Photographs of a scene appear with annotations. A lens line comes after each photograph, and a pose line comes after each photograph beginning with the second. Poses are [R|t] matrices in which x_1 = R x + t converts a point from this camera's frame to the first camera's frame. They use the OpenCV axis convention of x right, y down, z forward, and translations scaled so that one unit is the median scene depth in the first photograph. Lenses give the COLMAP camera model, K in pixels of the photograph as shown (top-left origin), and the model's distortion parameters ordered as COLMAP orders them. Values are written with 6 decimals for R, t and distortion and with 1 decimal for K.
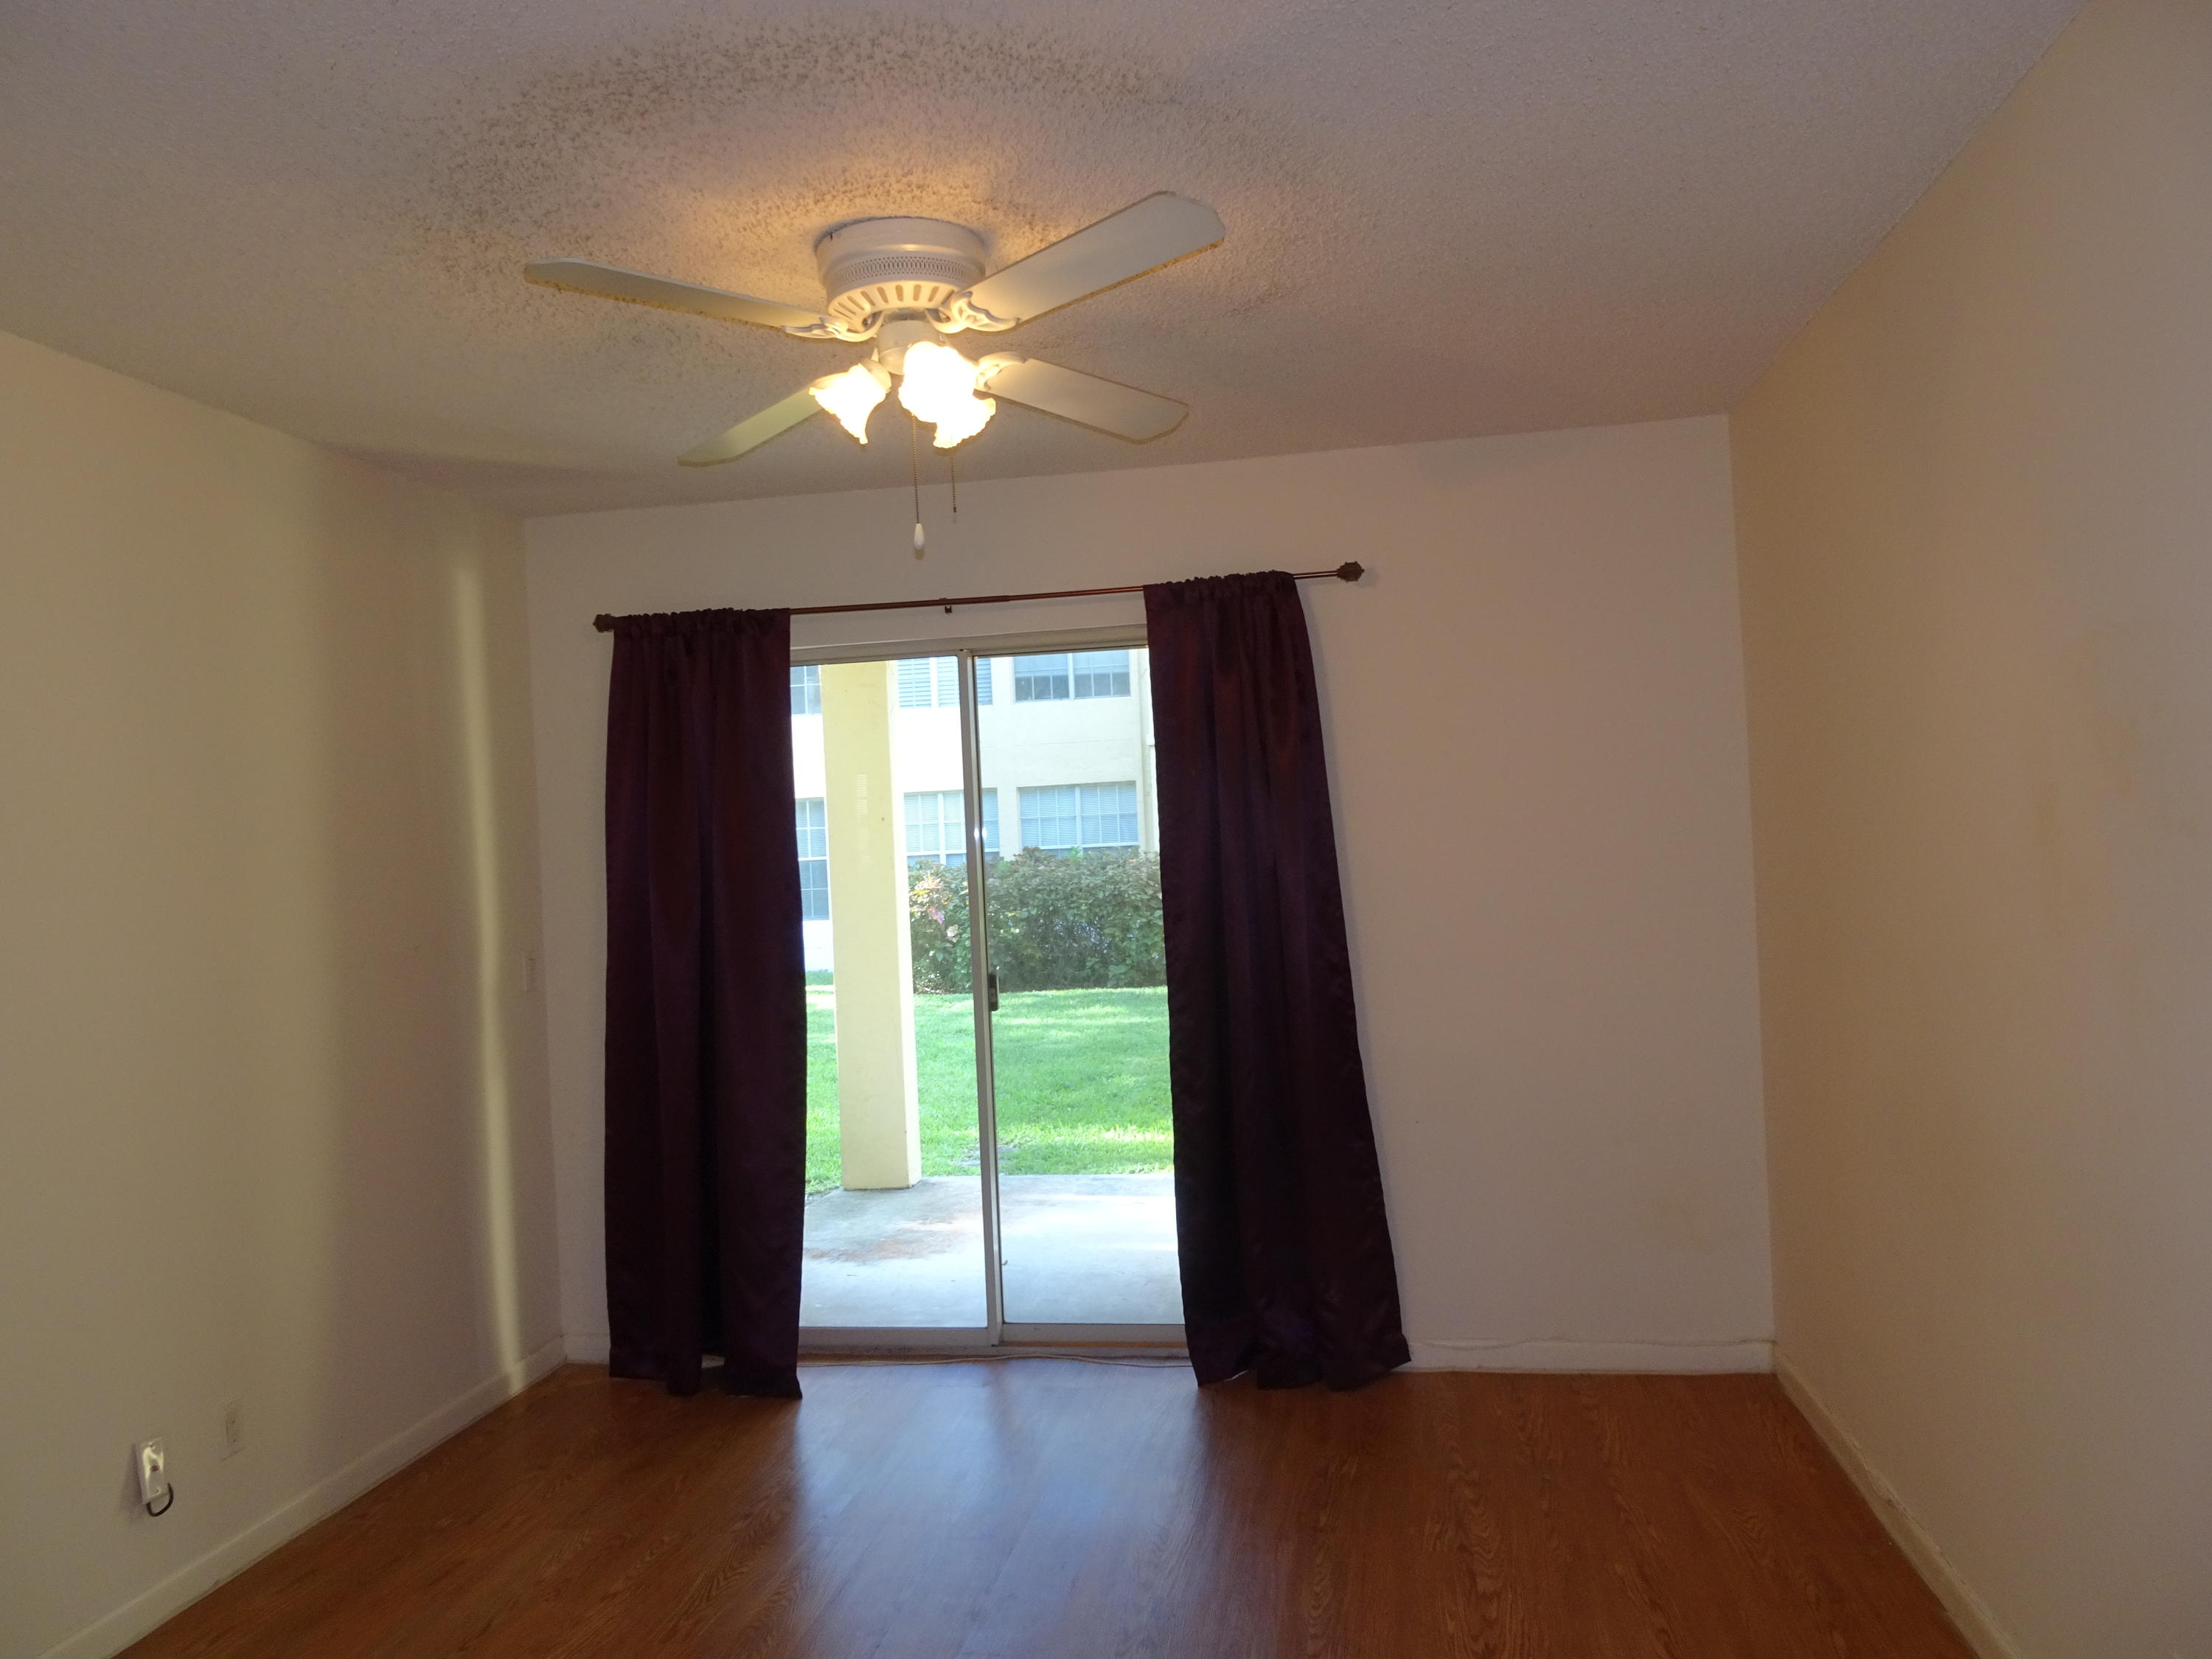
lens RADIAL K [[1577.9, 0, 1106.0], [0, 1577.9, 829.5], [0, 0, 1]] dist [0.008096, -0.003217]
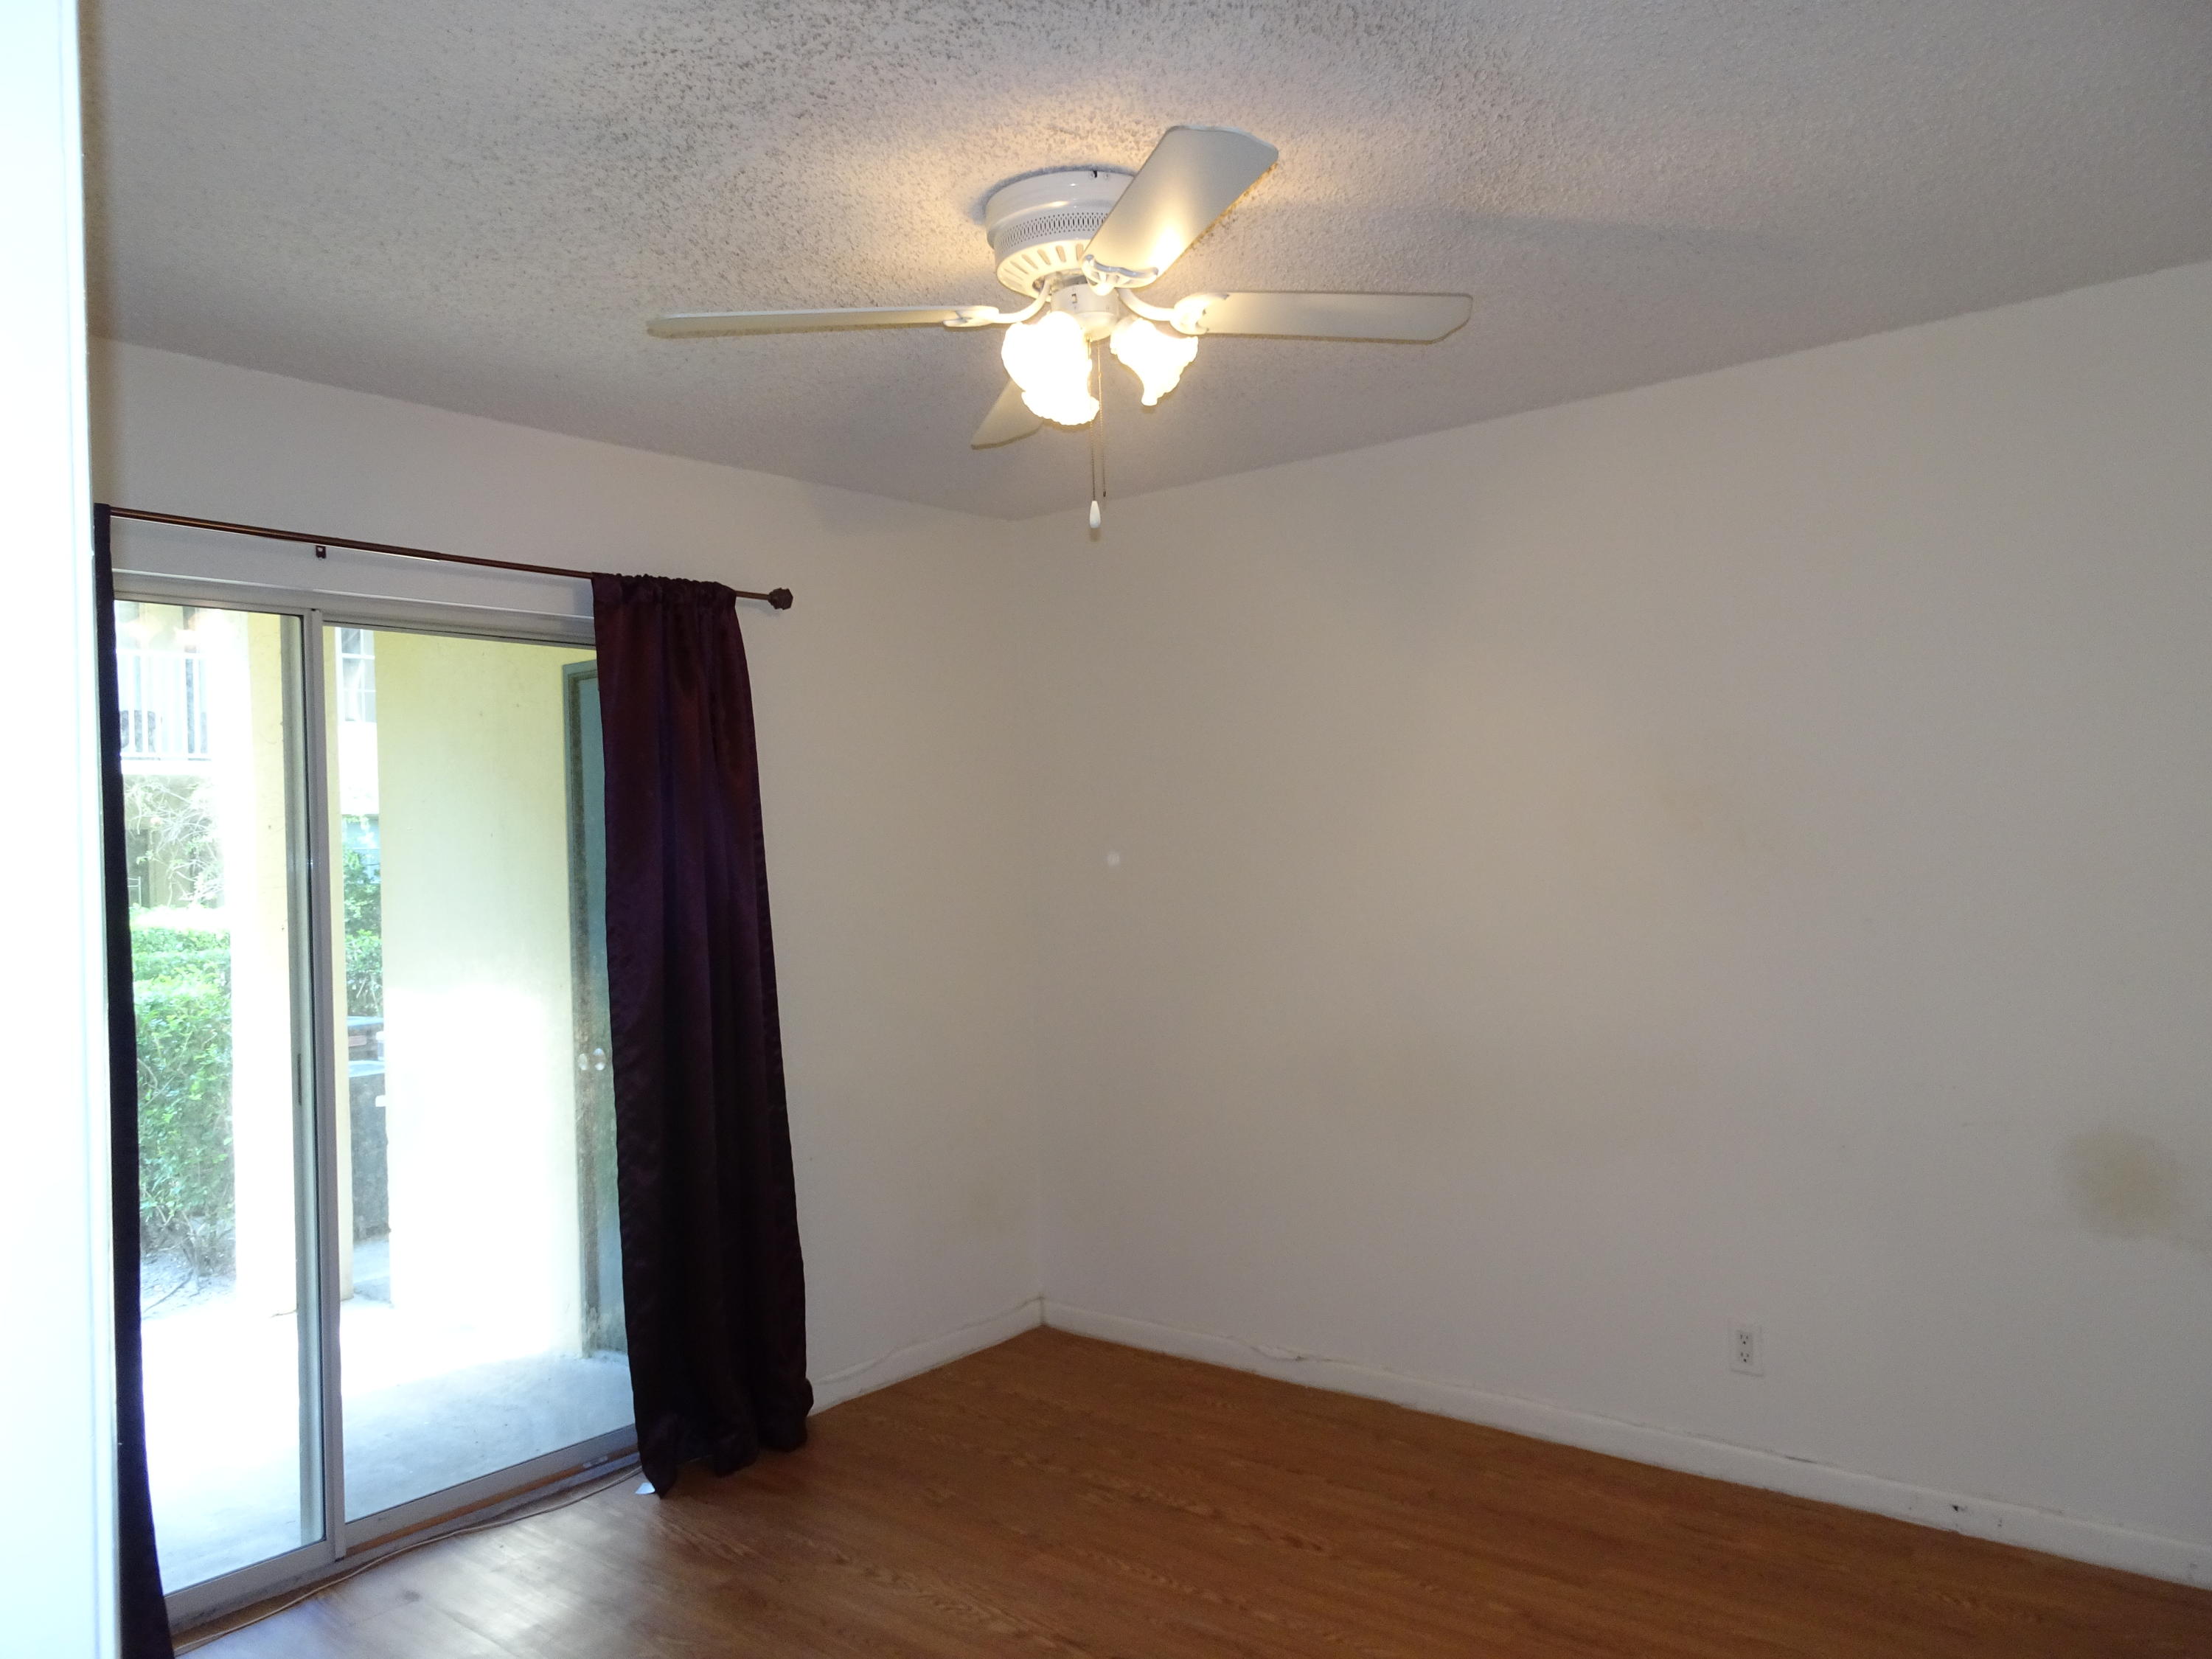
lens RADIAL K [[1581.7, 0, 1111.0], [0, 1581.7, 821.5], [0, 0, 1]] dist [0.011369, 0.000492]
pose [[0.497270, 0.046767, 0.866334, -0.586273], [0.004980, 0.998376, -0.056753, 0.031532], [-0.867581, 0.032536, 0.496230, 0.338009]]
